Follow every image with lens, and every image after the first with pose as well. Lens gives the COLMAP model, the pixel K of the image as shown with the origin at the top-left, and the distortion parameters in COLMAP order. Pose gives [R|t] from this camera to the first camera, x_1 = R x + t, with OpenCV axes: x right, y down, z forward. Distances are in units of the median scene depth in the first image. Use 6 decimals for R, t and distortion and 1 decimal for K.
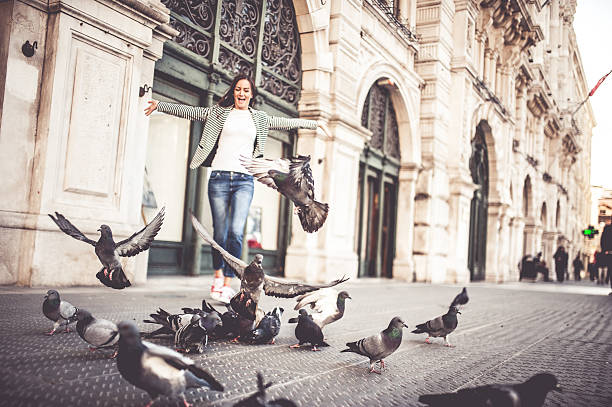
lens RADIAL K [[575.7, 0, 304.9], [0, 575.7, 219.4], [0, 0, 1]] dist [-0.018941, 0.003342]
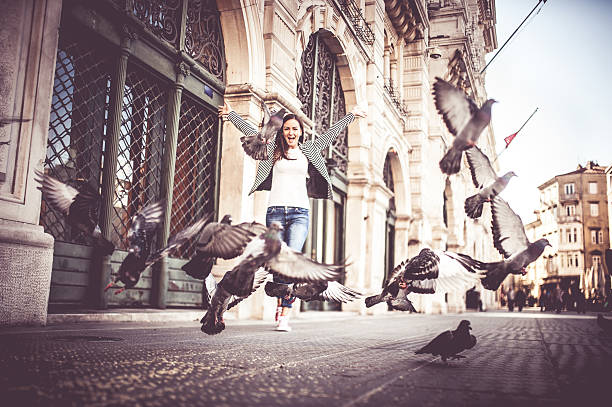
lens RADIAL K [[575.7, 0, 304.9], [0, 575.7, 219.4], [0, 0, 1]] dist [-0.018941, 0.003342]
pose [[0.986885, -0.005431, 0.161333, -0.211864], [0.015906, 0.997842, -0.063703, -0.013717], [-0.160639, 0.065434, 0.984842, -0.155184]]
